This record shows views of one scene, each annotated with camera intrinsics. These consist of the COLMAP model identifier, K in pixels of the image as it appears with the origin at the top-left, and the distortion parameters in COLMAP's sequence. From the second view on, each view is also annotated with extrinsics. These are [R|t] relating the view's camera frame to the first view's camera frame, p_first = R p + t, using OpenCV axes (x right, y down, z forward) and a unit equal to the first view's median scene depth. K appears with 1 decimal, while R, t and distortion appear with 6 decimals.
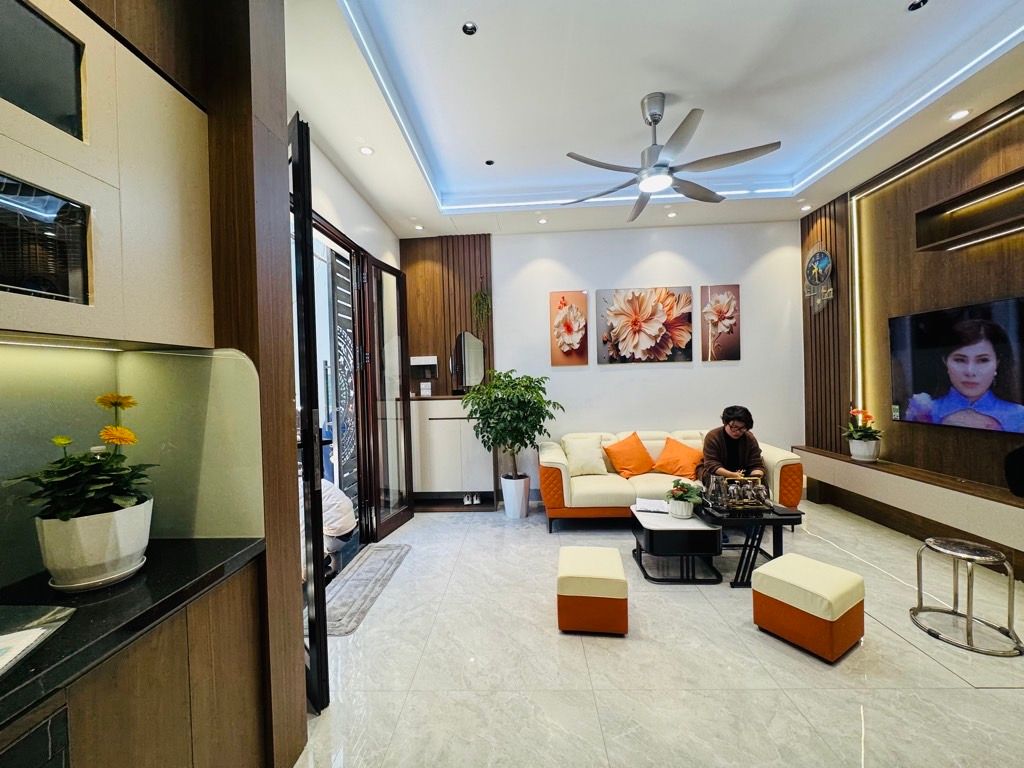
lens RADIAL K [[410.0, 0, 511.0], [0, 410.0, 381.8], [0, 0, 1]] dist [-0.002441, 0.000433]
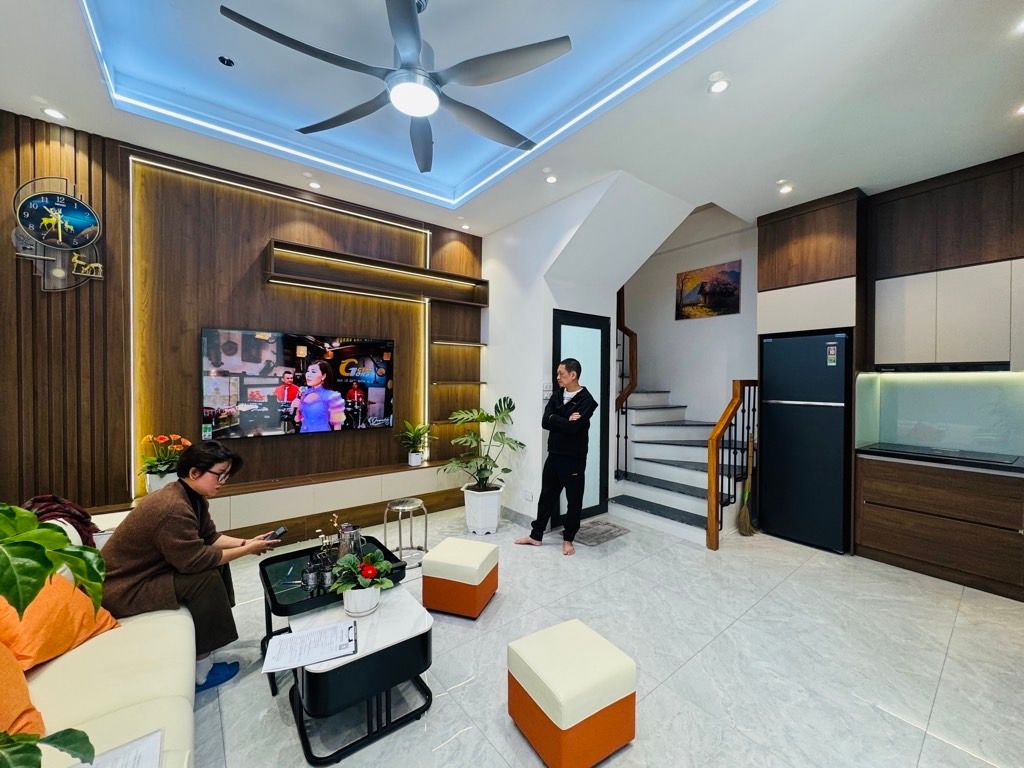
lens RADIAL K [[410.0, 0, 511.0], [0, 410.0, 381.8], [0, 0, 1]] dist [-0.002441, 0.000433]
pose [[-0.653831, 0.019104, 0.756400, -0.148599], [0.019899, 0.999770, -0.008050, -0.012471], [-0.756379, 0.009788, -0.654060, 0.814359]]
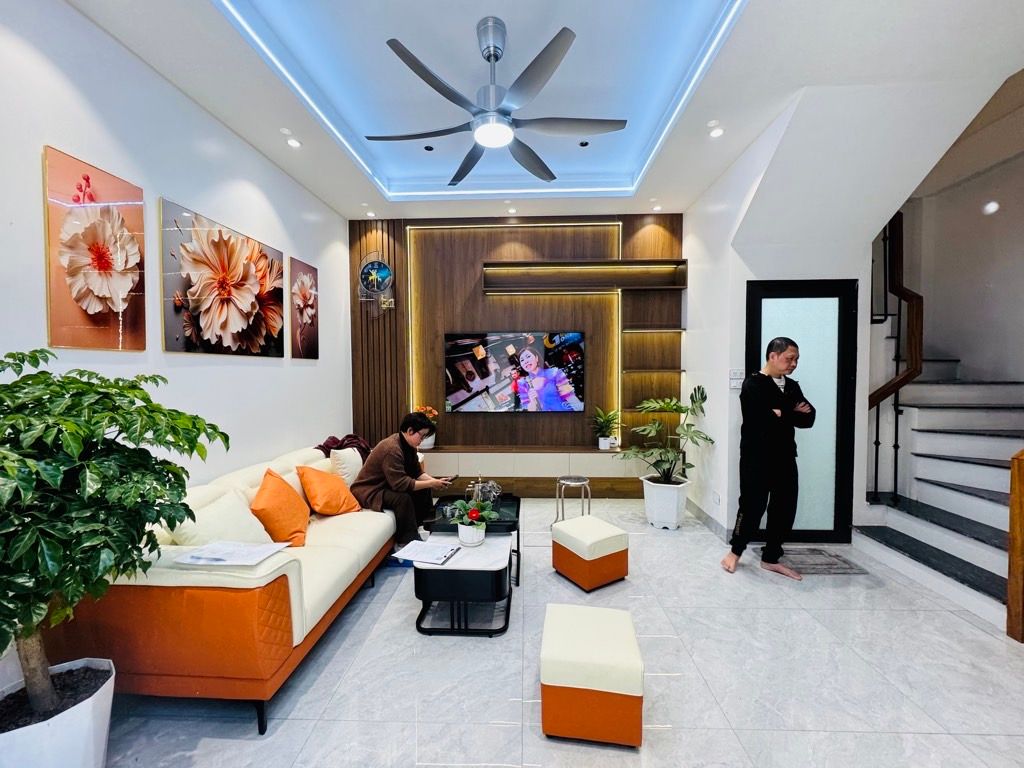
lens RADIAL K [[410.0, 0, 511.0], [0, 410.0, 381.8], [0, 0, 1]] dist [-0.002441, 0.000433]
pose [[0.000099, -0.000472, 1.000000, -0.277786], [0.015637, 0.999878, 0.000471, -0.000938], [-0.999878, 0.015637, 0.000106, 0.600827]]
